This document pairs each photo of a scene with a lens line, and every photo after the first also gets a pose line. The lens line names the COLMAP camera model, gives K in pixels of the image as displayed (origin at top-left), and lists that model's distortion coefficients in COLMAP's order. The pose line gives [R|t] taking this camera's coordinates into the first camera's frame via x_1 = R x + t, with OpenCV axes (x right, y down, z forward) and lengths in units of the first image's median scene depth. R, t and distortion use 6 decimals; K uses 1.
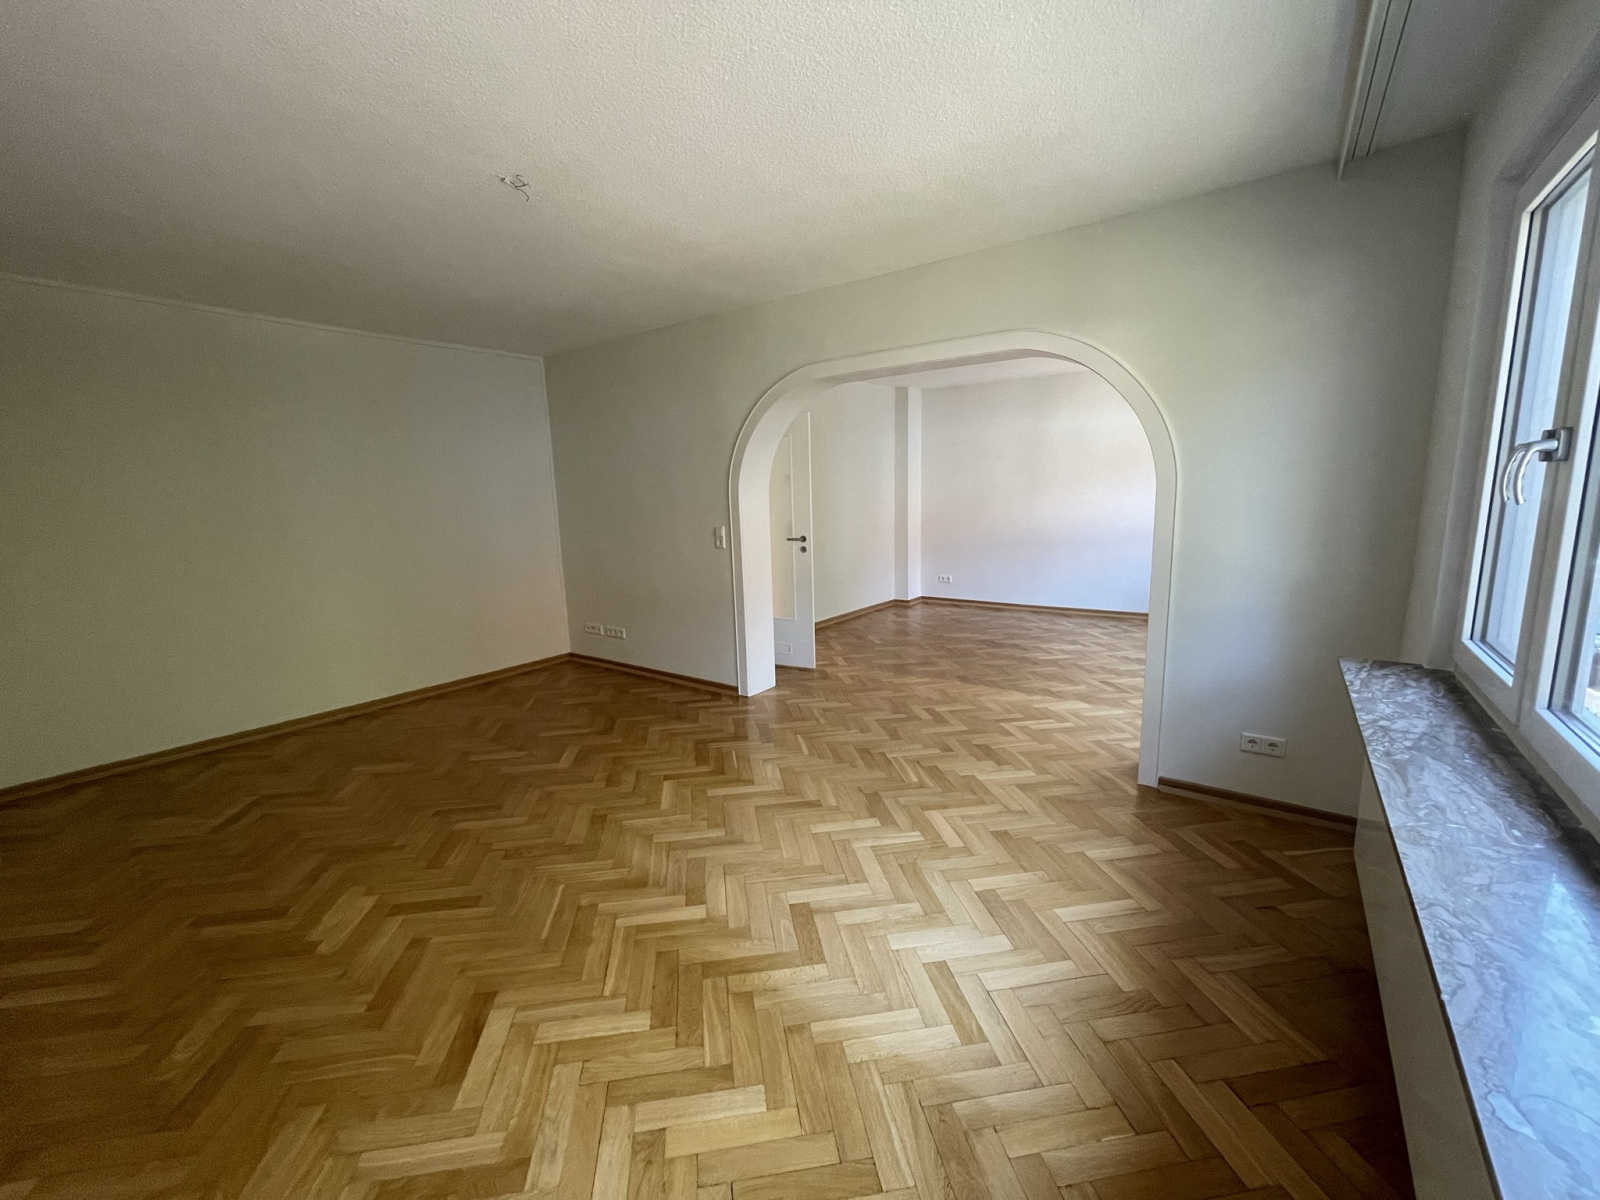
lens RADIAL K [[648.5, 0, 800.0], [0, 648.5, 600.0], [0, 0, 1]] dist [0.001186, 0.000378]
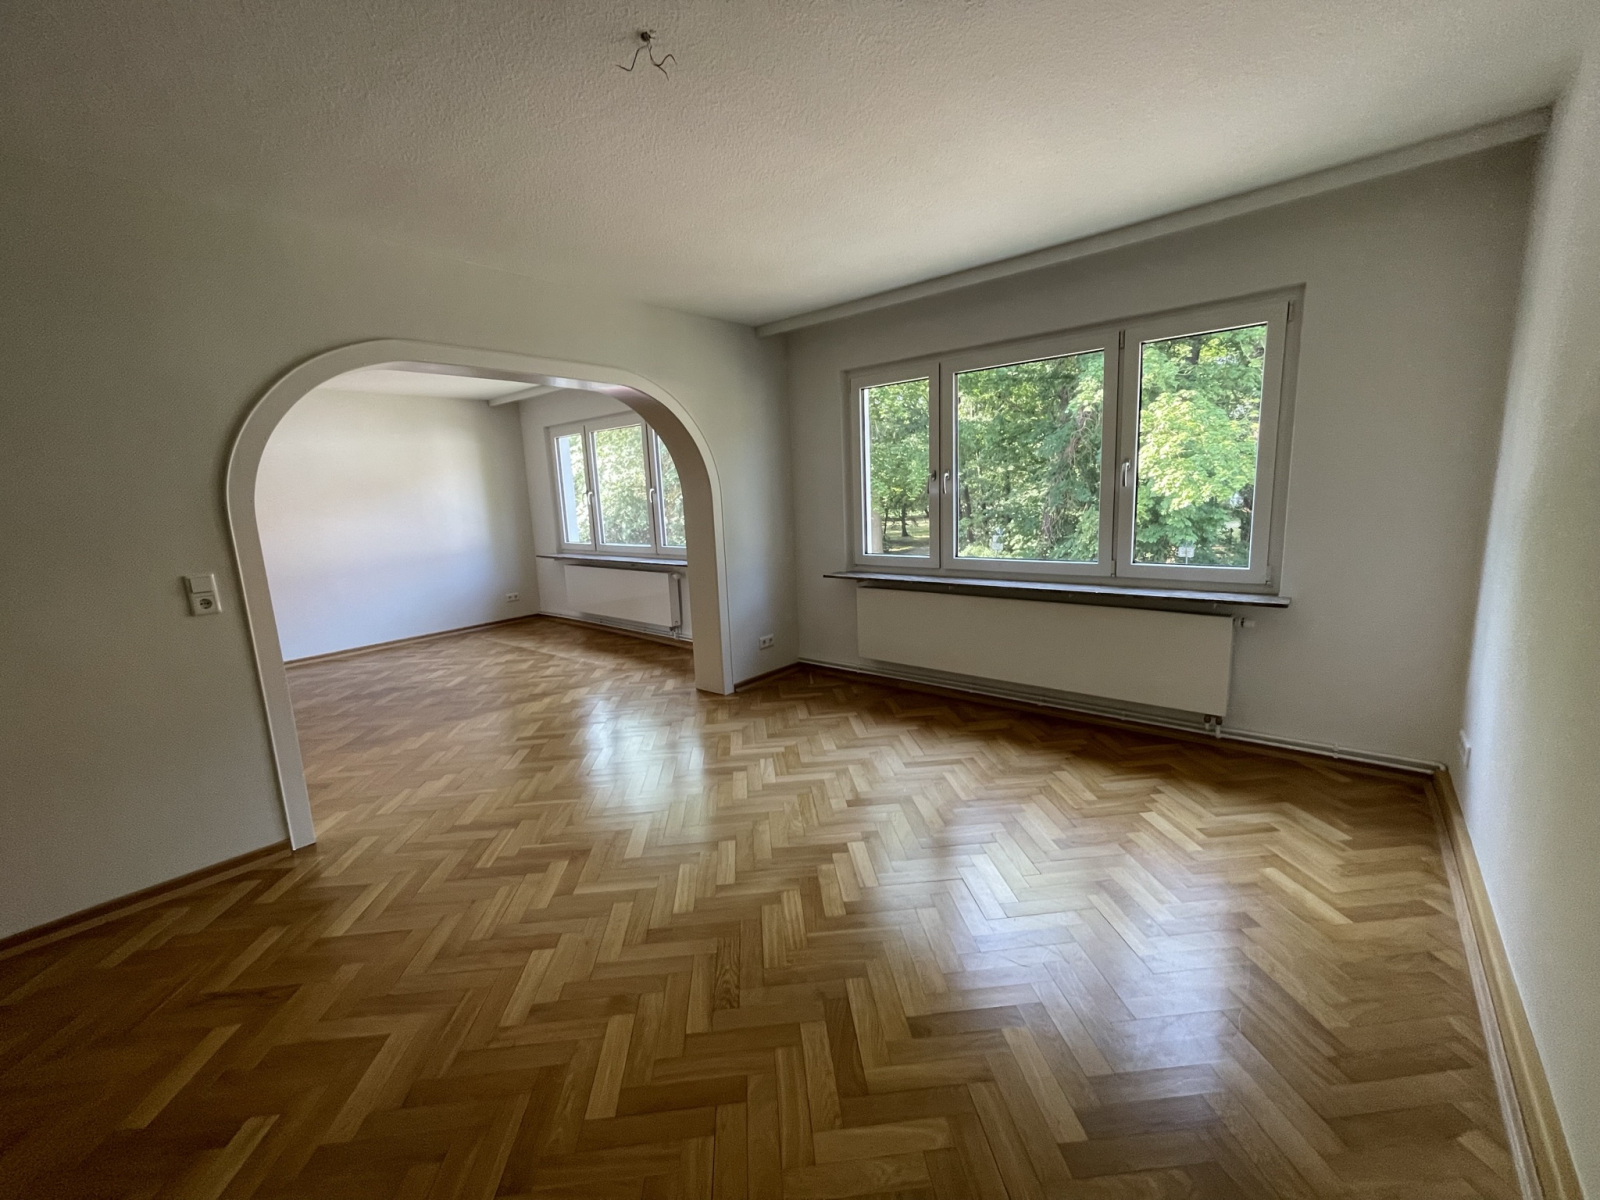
lens RADIAL K [[621.3, 0, 800.0], [0, 621.3, 600.0], [0, 0, 1]] dist [0.000477, 0.000065]
pose [[0.077613, -0.146360, 0.986182, -0.875867], [0.206271, 0.970121, 0.127743, -0.081981], [-0.975412, 0.193506, 0.105483, 0.652103]]
